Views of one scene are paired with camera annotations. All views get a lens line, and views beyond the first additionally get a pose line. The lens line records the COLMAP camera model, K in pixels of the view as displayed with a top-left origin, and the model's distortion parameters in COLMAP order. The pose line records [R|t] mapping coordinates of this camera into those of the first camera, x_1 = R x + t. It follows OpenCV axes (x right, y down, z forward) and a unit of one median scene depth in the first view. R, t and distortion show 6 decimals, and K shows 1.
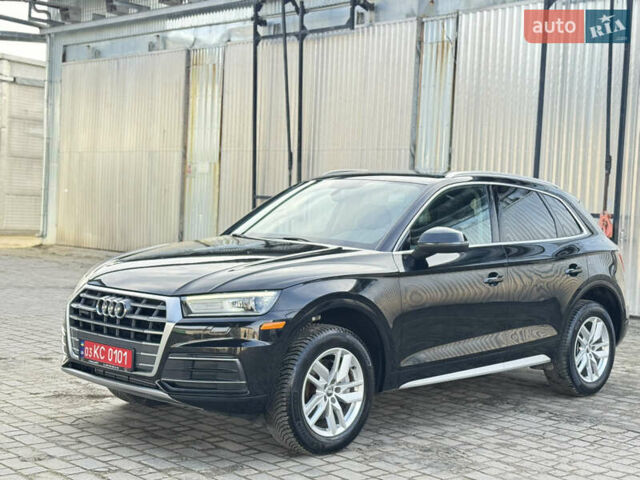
lens RADIAL K [[999.0, 0, 317.0], [0, 999.0, 255.4], [0, 0, 1]] dist [0.125434, 0.063347]
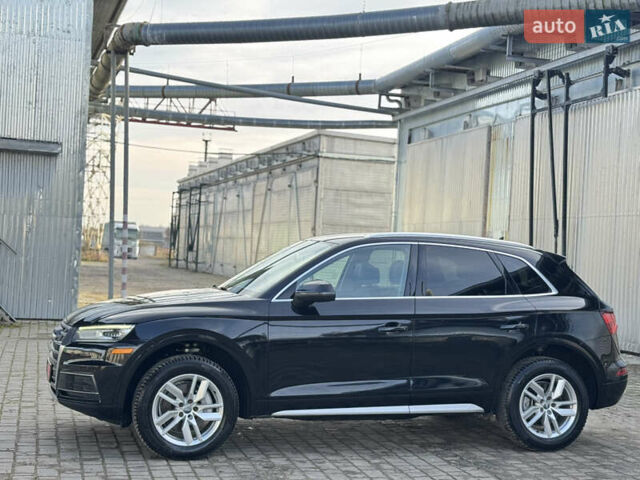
lens RADIAL K [[999.0, 0, 317.0], [0, 999.0, 255.4], [0, 0, 1]] dist [0.125434, 0.063347]
pose [[0.880908, 0.001775, -0.473284, 0.245495], [-0.035797, 0.997378, -0.062888, 0.005980], [0.471932, 0.072341, 0.878662, -0.010498]]
